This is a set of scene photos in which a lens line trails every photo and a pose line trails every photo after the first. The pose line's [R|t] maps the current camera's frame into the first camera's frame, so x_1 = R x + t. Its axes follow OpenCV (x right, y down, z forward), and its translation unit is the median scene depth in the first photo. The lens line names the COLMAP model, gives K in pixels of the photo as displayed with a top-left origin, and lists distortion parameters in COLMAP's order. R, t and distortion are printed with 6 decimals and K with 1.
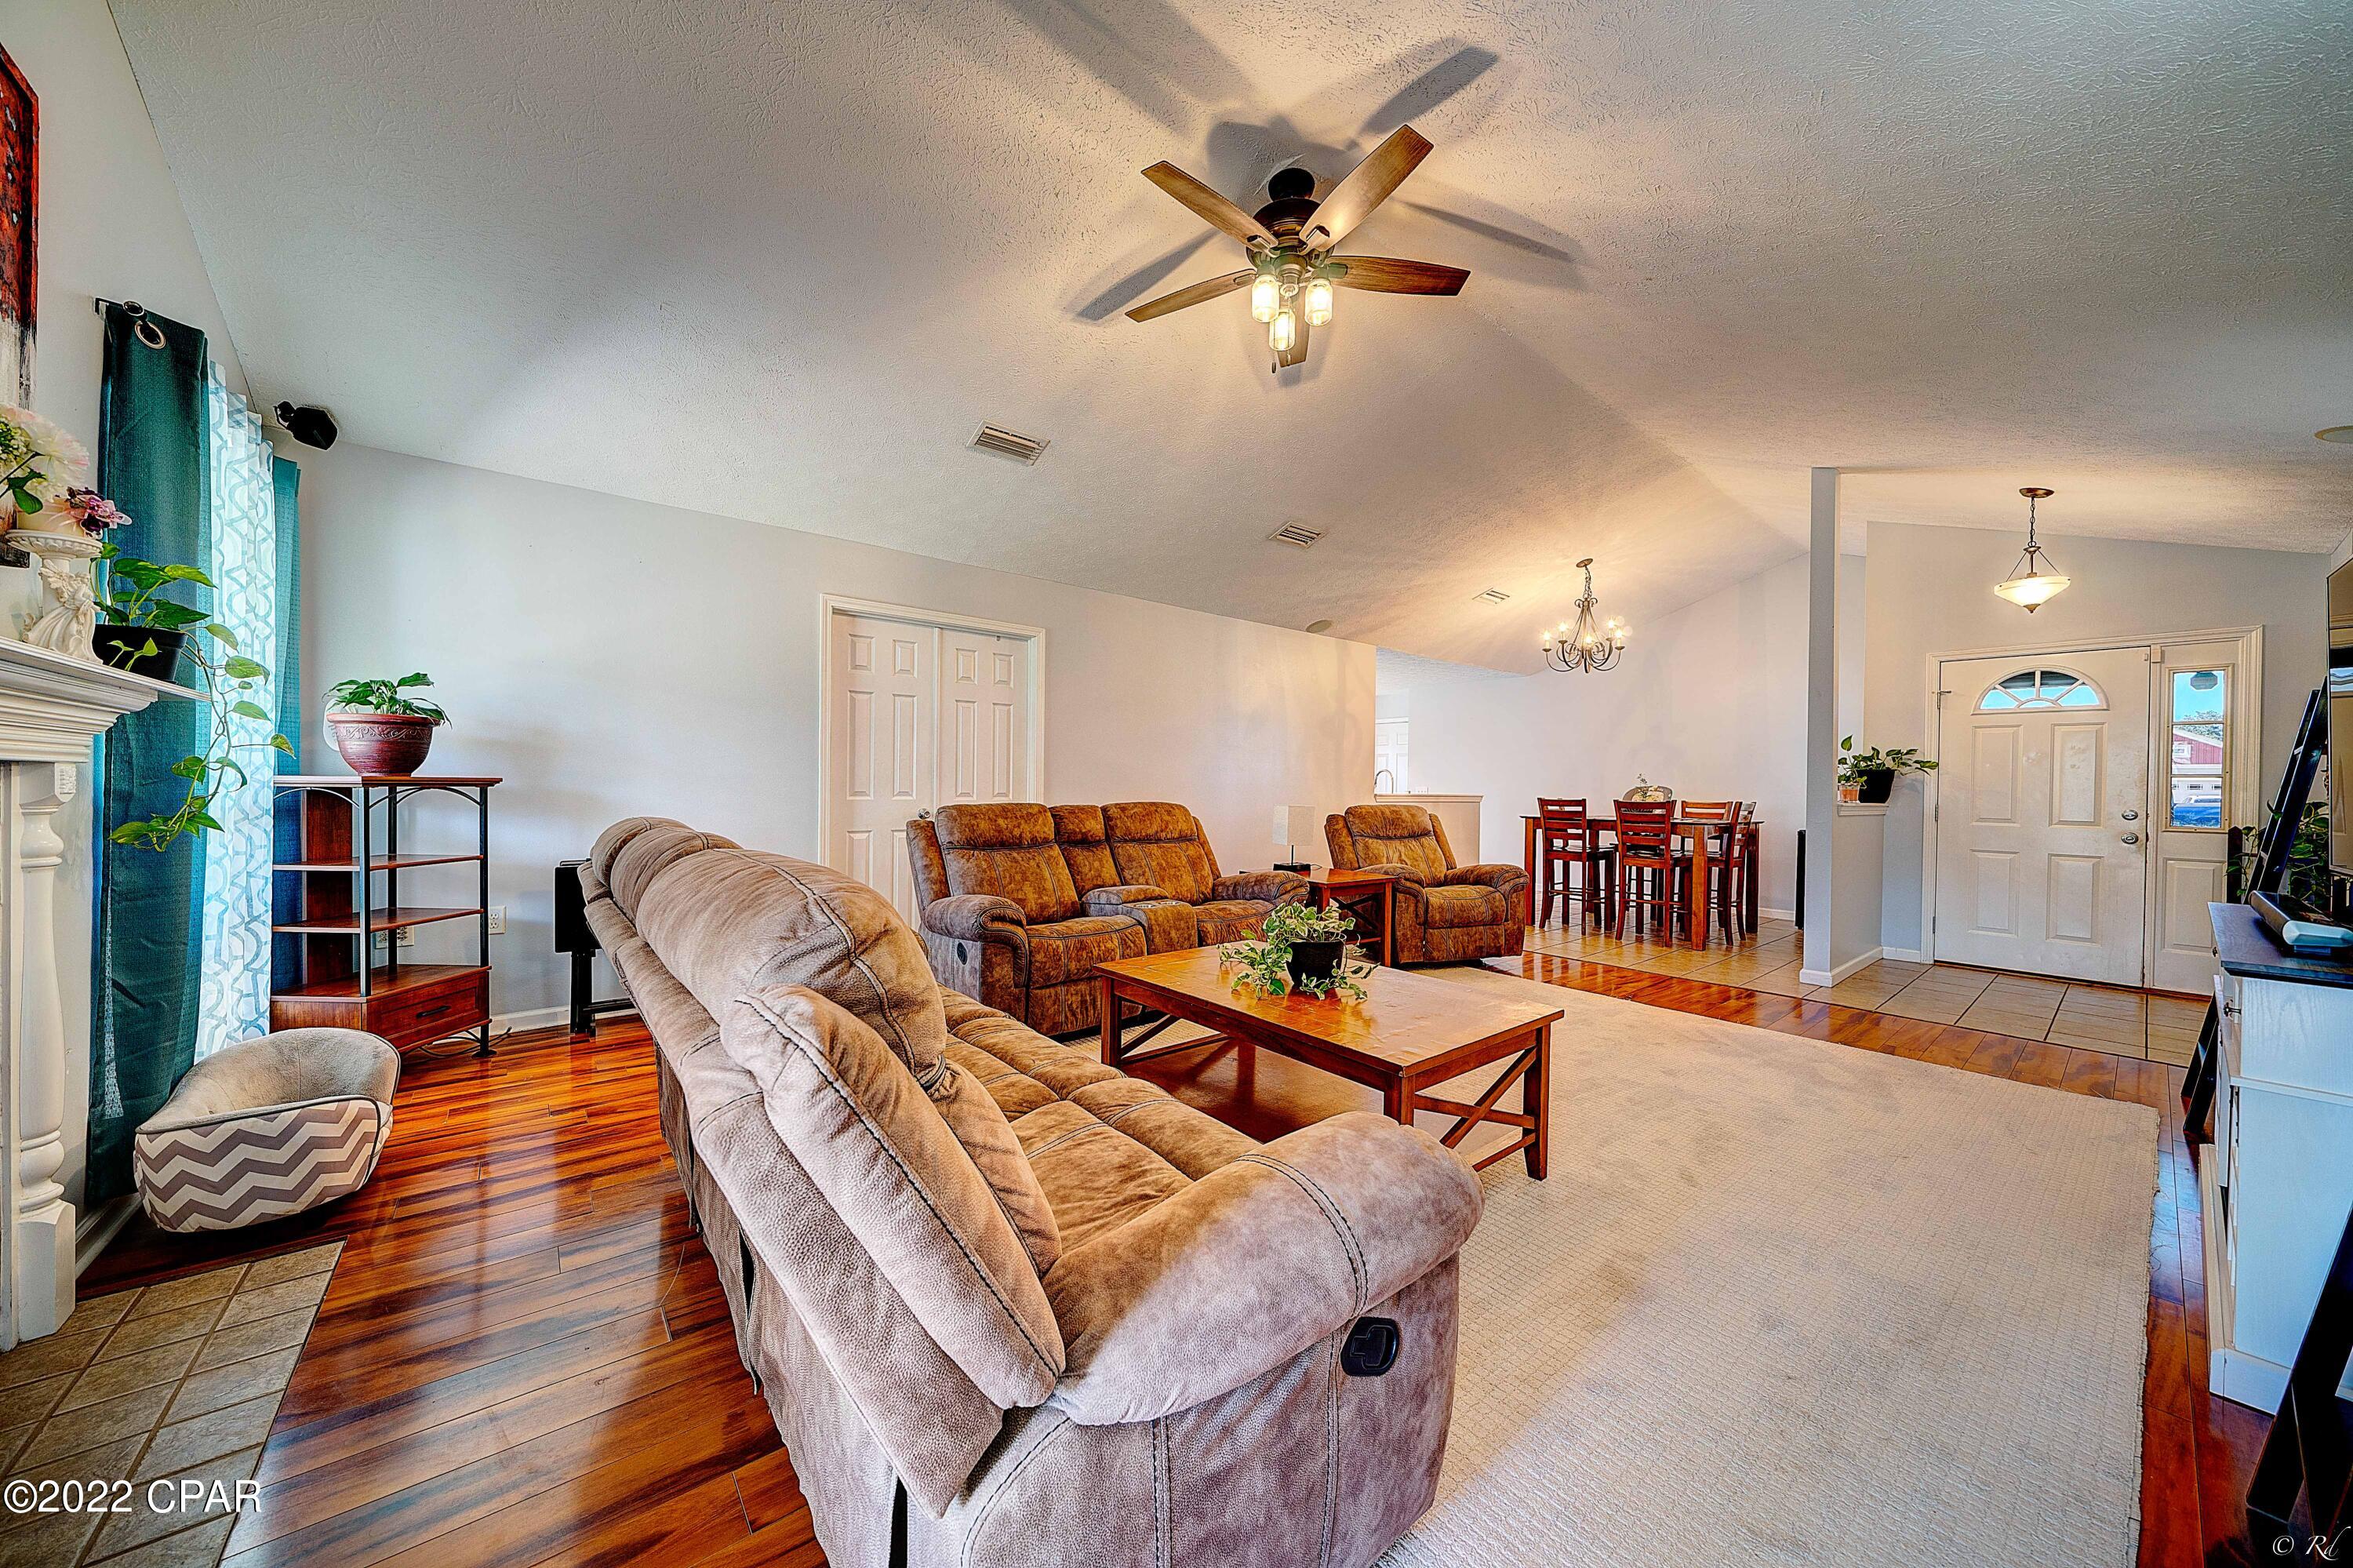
lens RADIAL K [[799.8, 0, 1176.5], [0, 799.8, 784.0], [0, 0, 1]] dist [-0.011362, 0.000079]
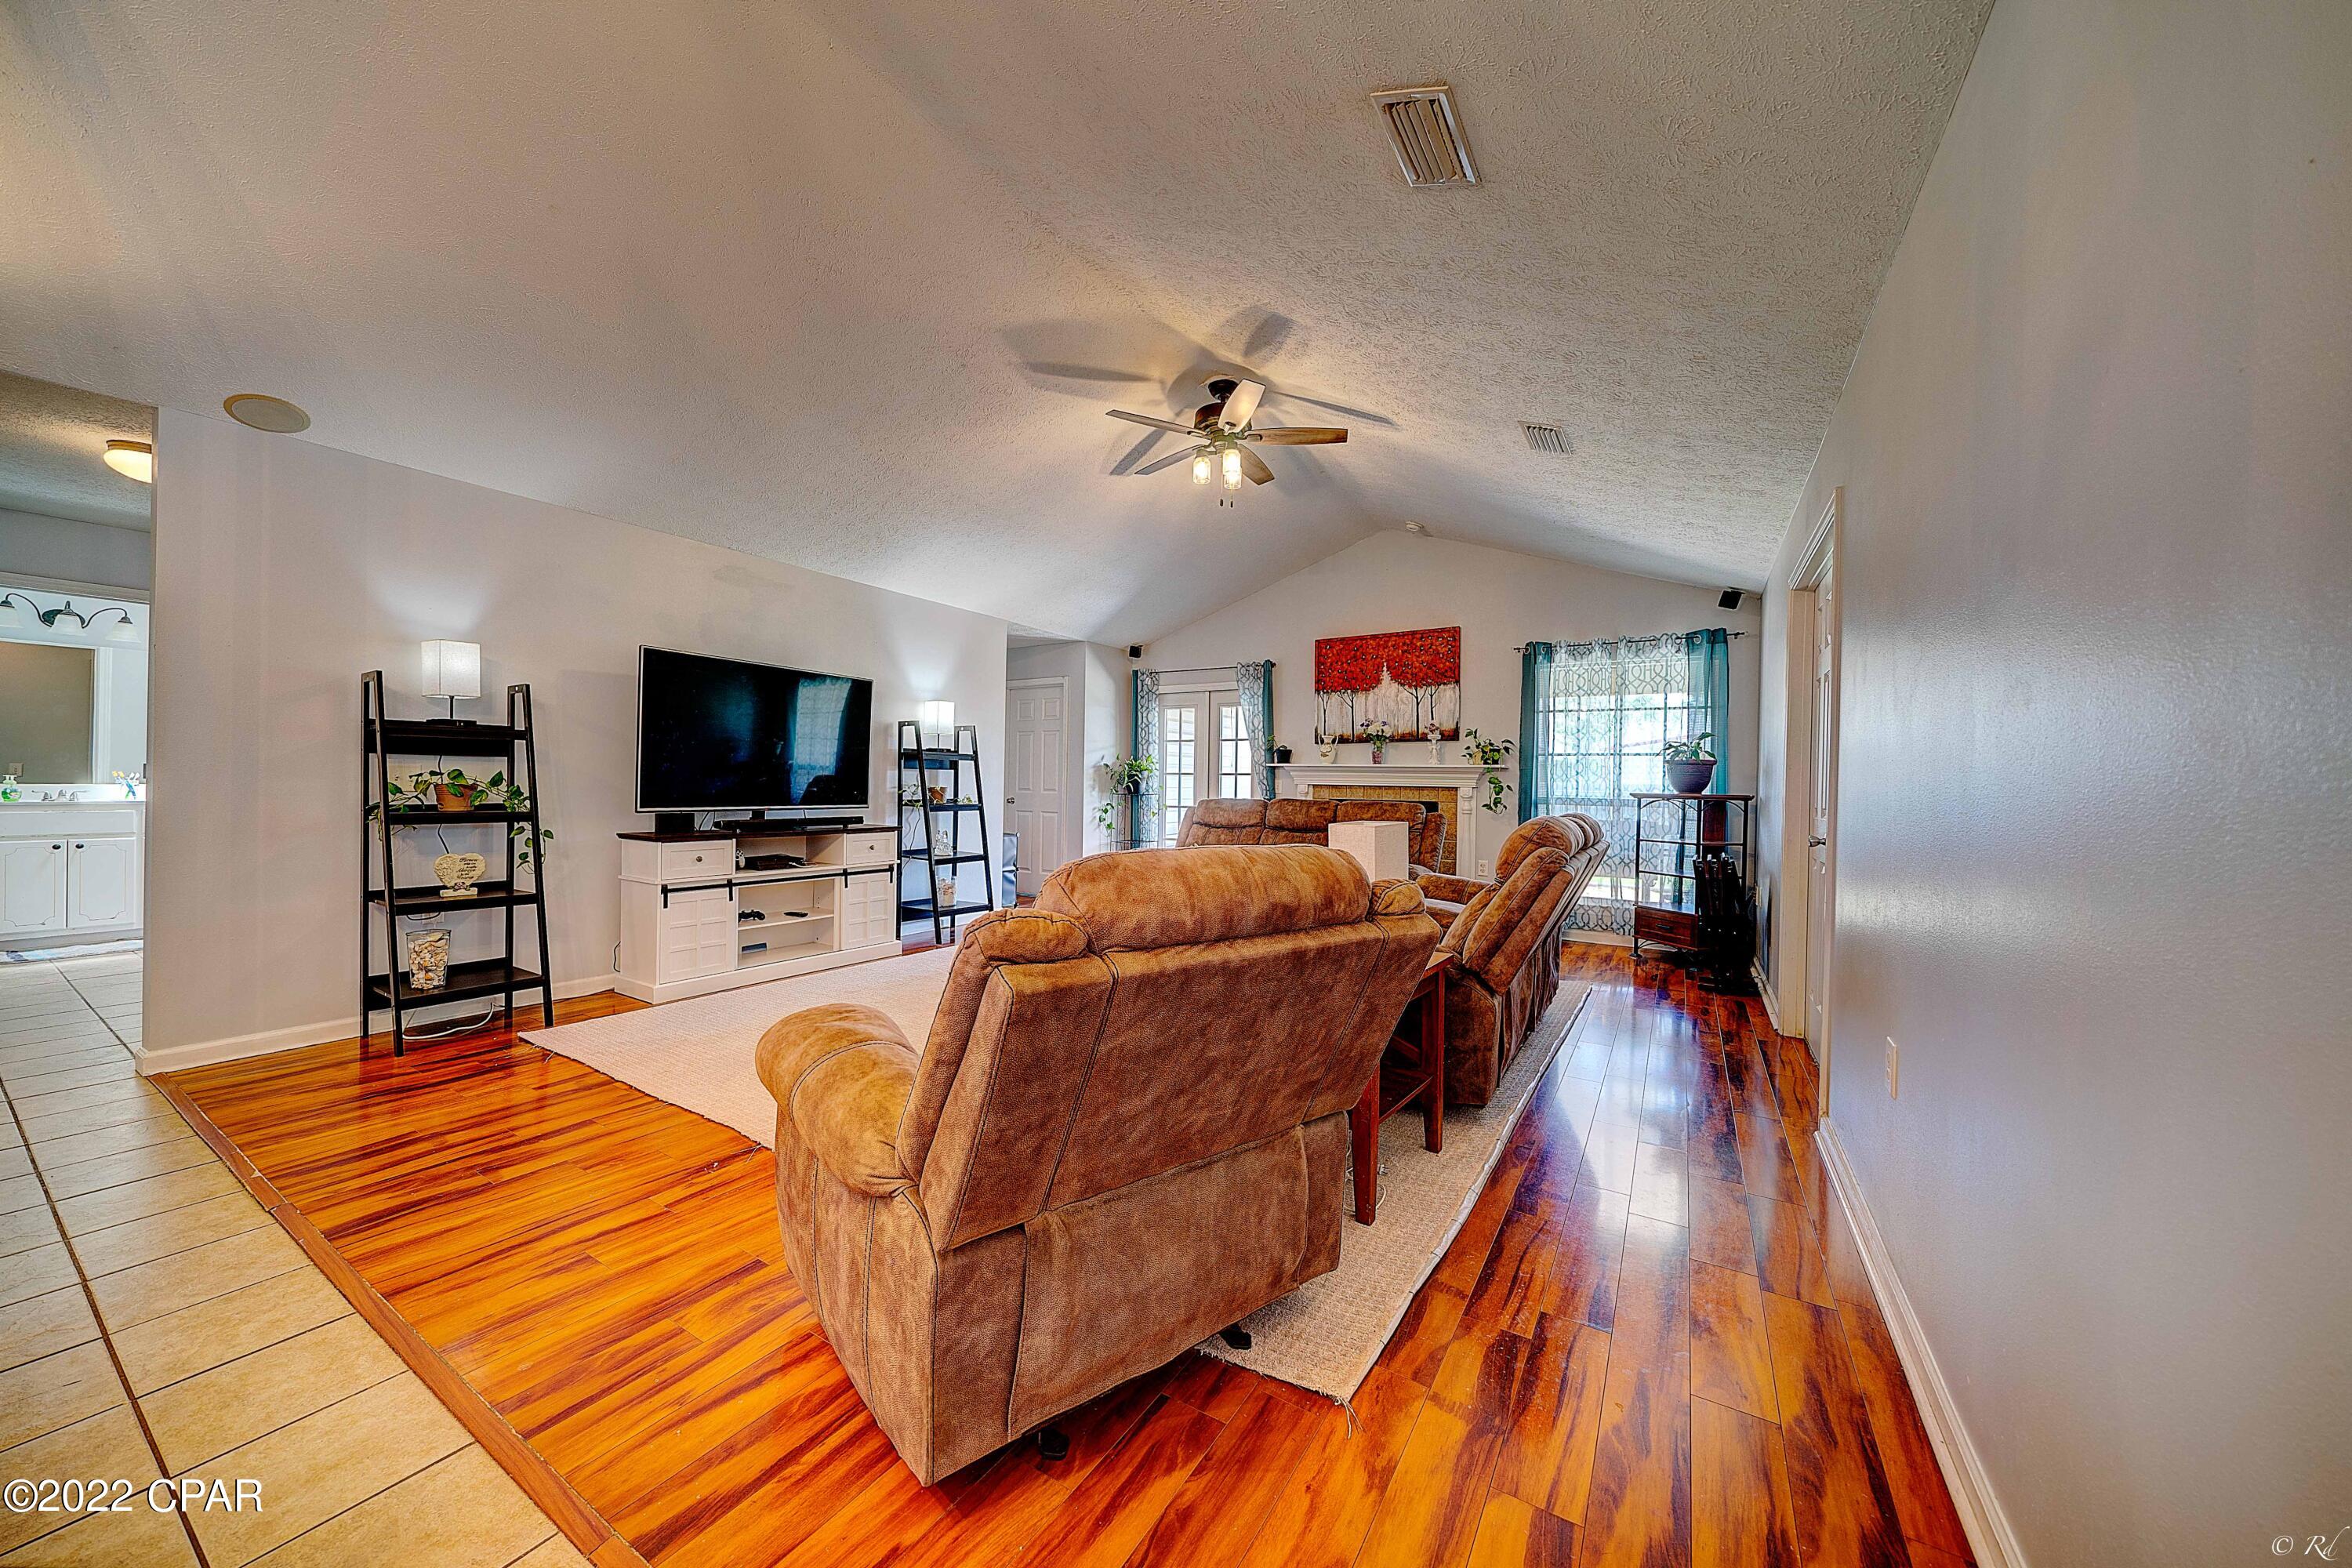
lens RADIAL K [[832.9, 0, 1176.0], [0, 832.9, 784.0], [0, 0, 1]] dist [-0.001750, -0.000231]
pose [[-0.947176, -0.032658, -0.319048, 0.372017], [-0.031596, 0.999465, -0.008505, 0.009358], [0.319155, 0.002025, -0.947700, 1.318685]]
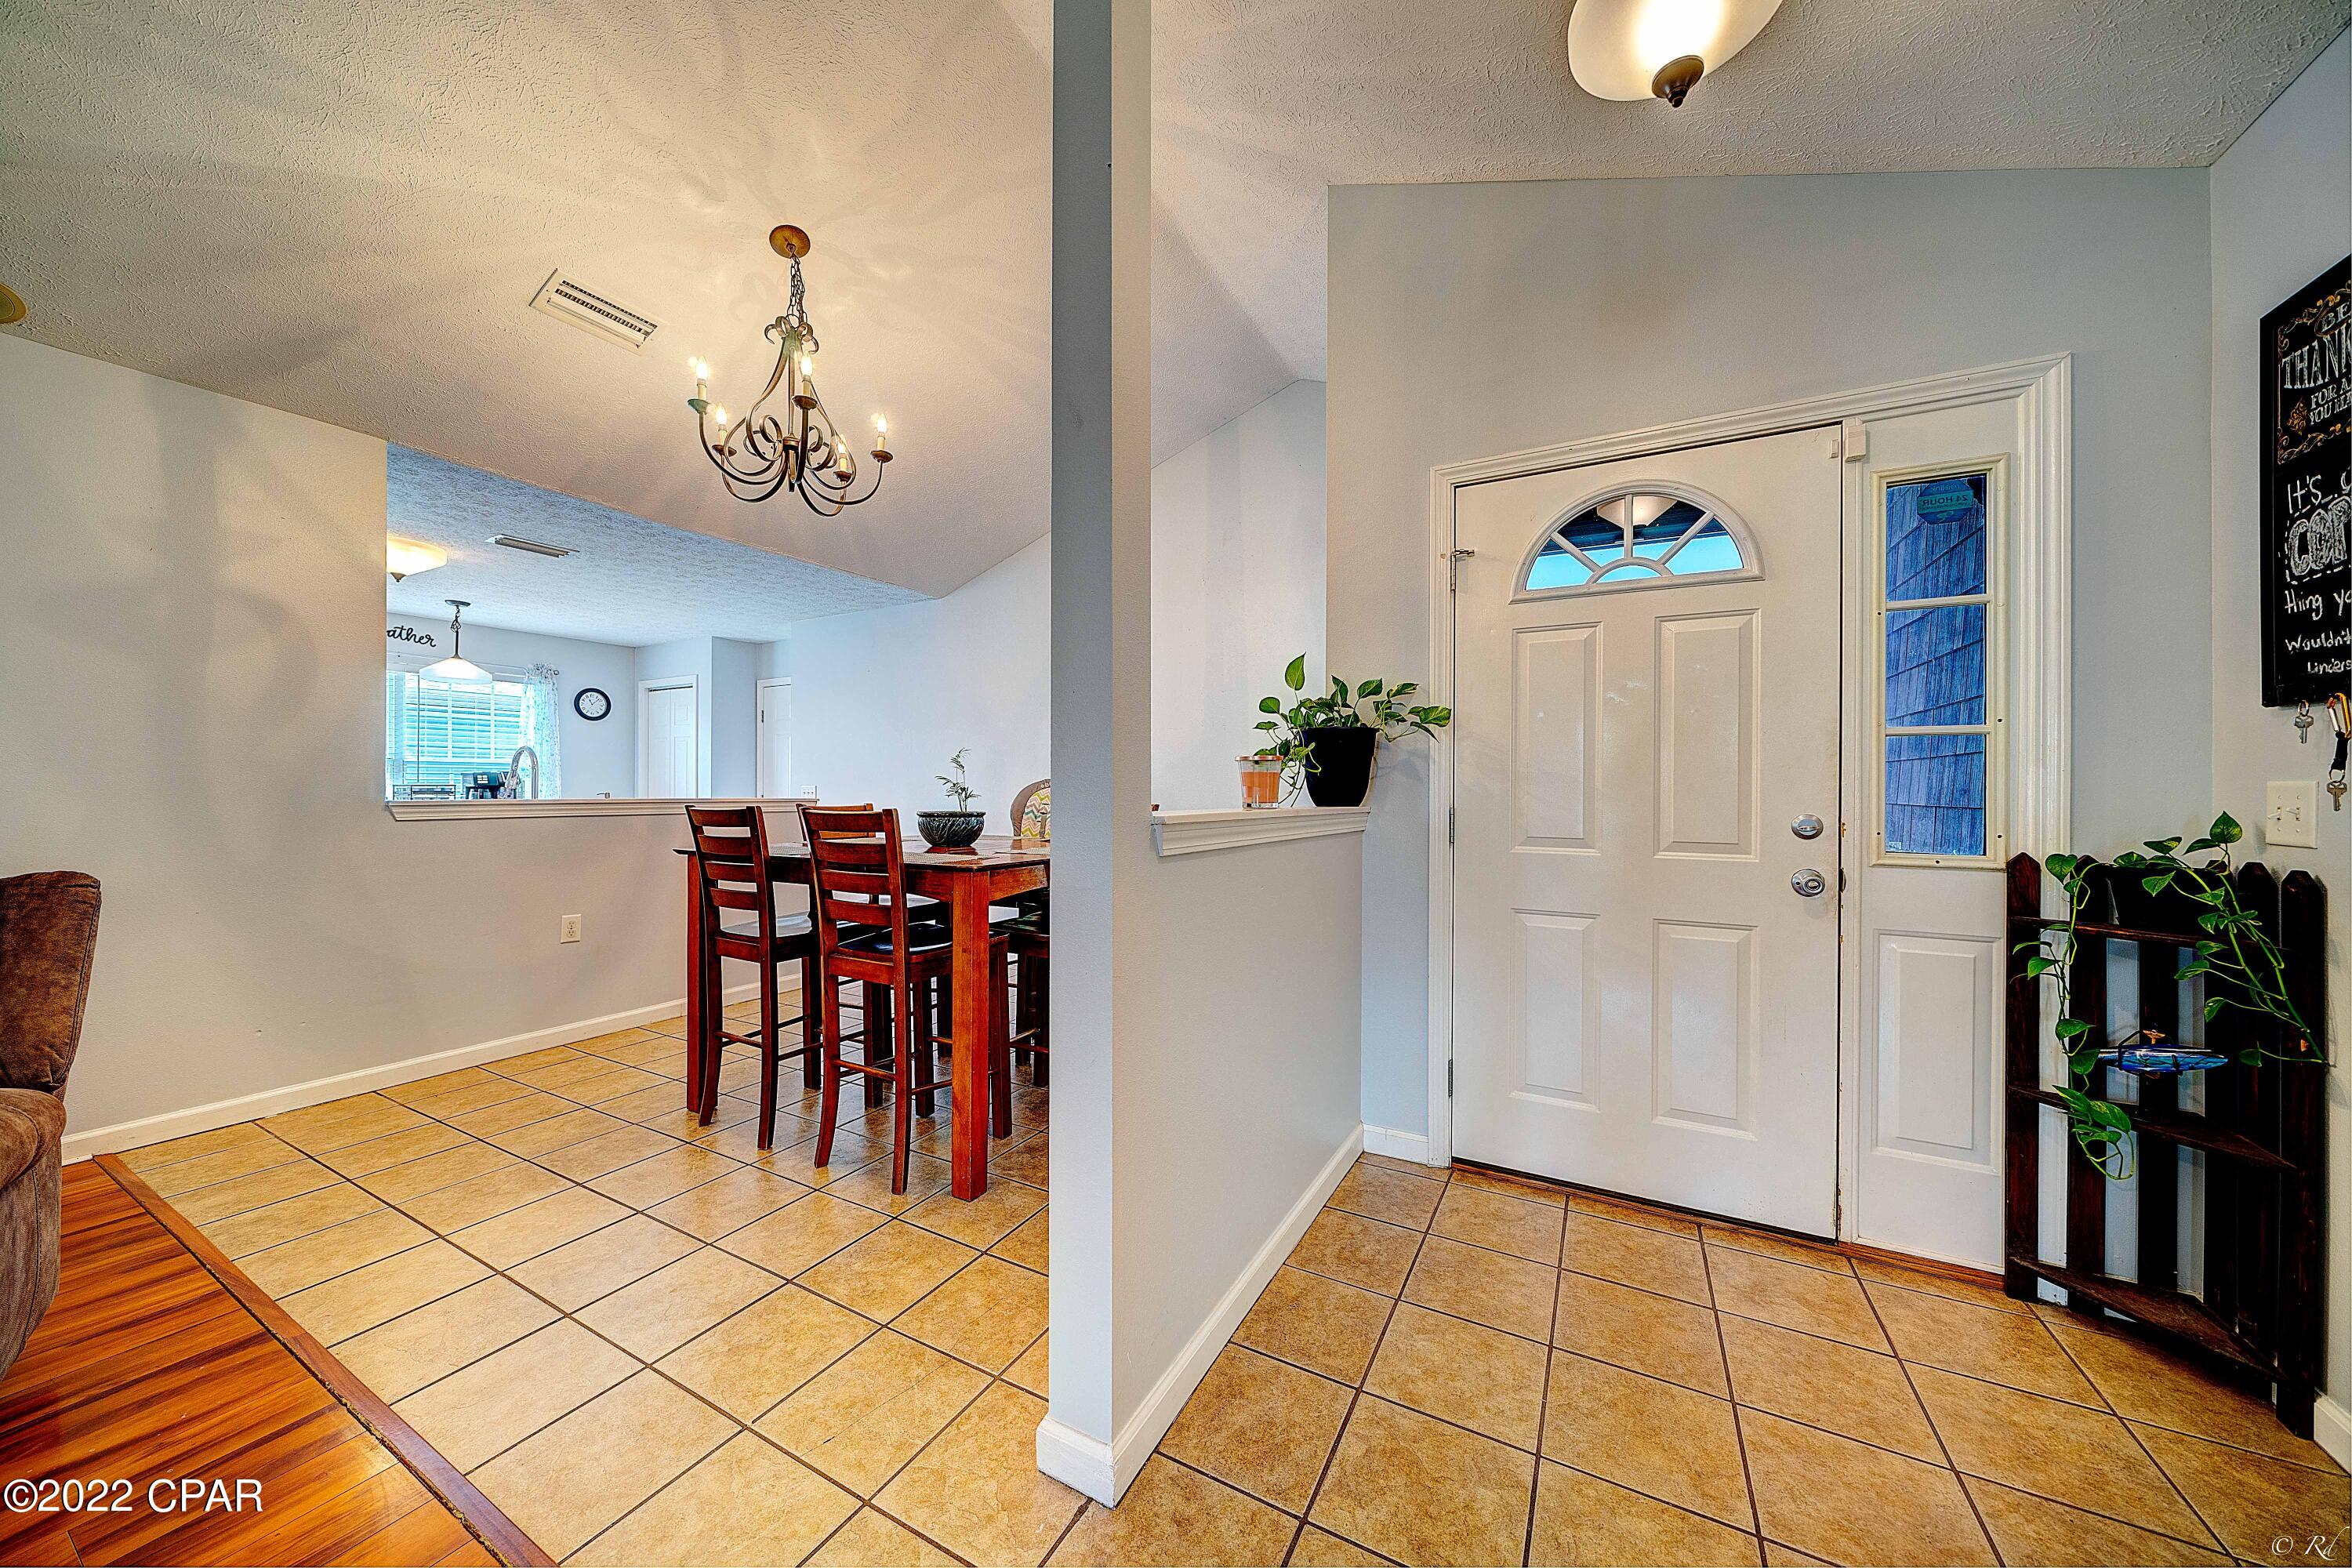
lens RADIAL K [[805.4, 0, 1174.6], [0, 805.4, 787.8], [0, 0, 1]] dist [-0.000653, 0.000051]
pose [[0.926619, -0.013261, 0.375767, 0.642921], [0.010026, 0.999894, 0.010563, 0.008382], [-0.375867, -0.006020, 0.926654, 0.636445]]
